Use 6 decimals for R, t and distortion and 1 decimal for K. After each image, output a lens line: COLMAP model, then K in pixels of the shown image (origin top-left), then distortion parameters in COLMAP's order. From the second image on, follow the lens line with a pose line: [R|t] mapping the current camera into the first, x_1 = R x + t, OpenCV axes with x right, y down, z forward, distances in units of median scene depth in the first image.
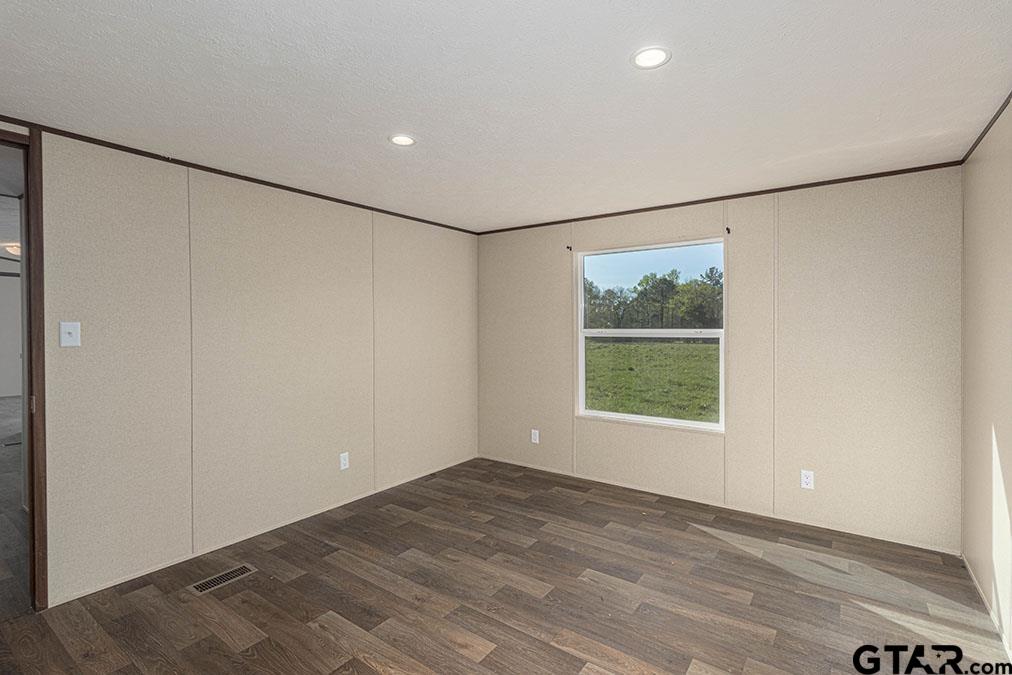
lens RADIAL K [[486.0, 0, 501.0], [0, 486.0, 312.3], [0, 0, 1]] dist [0.002109, 0.000563]
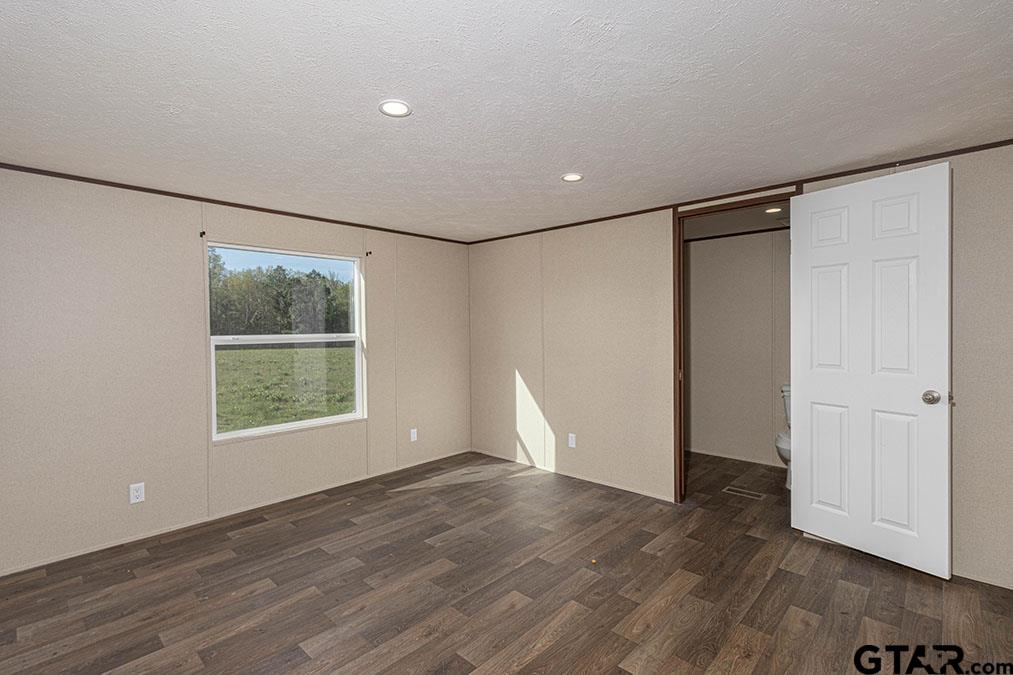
lens RADIAL K [[476.9, 0, 508.1], [0, 476.9, 321.0], [0, 0, 1]] dist [0.002229, 0.000502]
pose [[0.111455, 0.013850, 0.993673, -0.807948], [-0.015440, 0.999806, -0.012203, 0.015648], [-0.993650, -0.013982, 0.111648, 0.595201]]
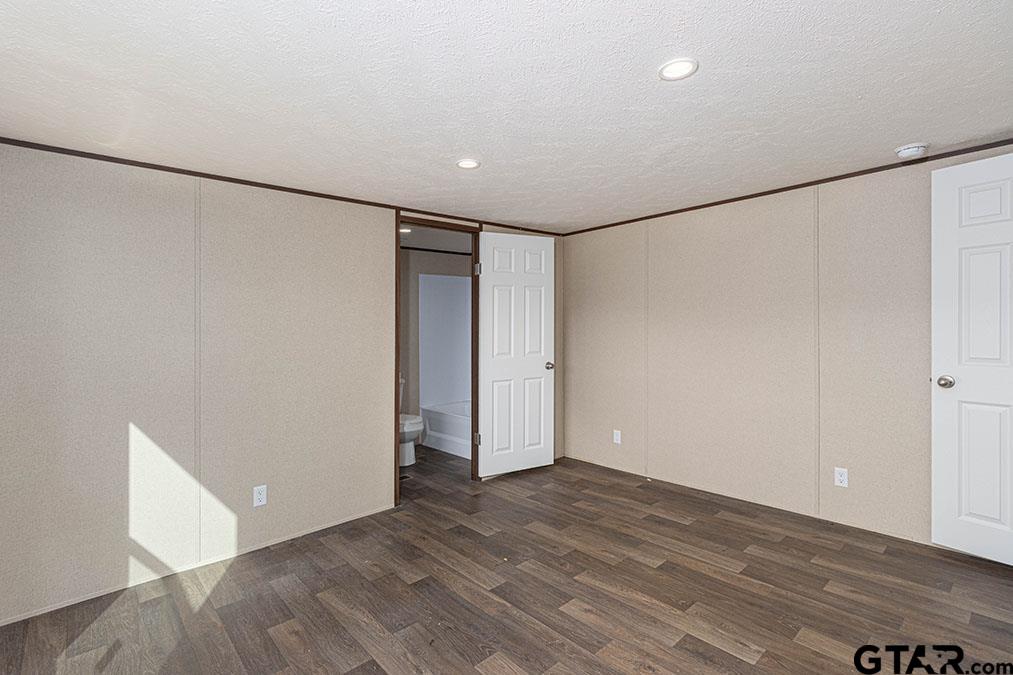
lens RADIAL K [[476.9, 0, 508.1], [0, 476.9, 321.0], [0, 0, 1]] dist [0.002229, 0.000502]
pose [[-0.980982, 0.026690, 0.192255, -0.083817], [0.020947, 0.999273, -0.031841, 0.032675], [-0.192965, -0.027208, -0.980828, 1.422098]]
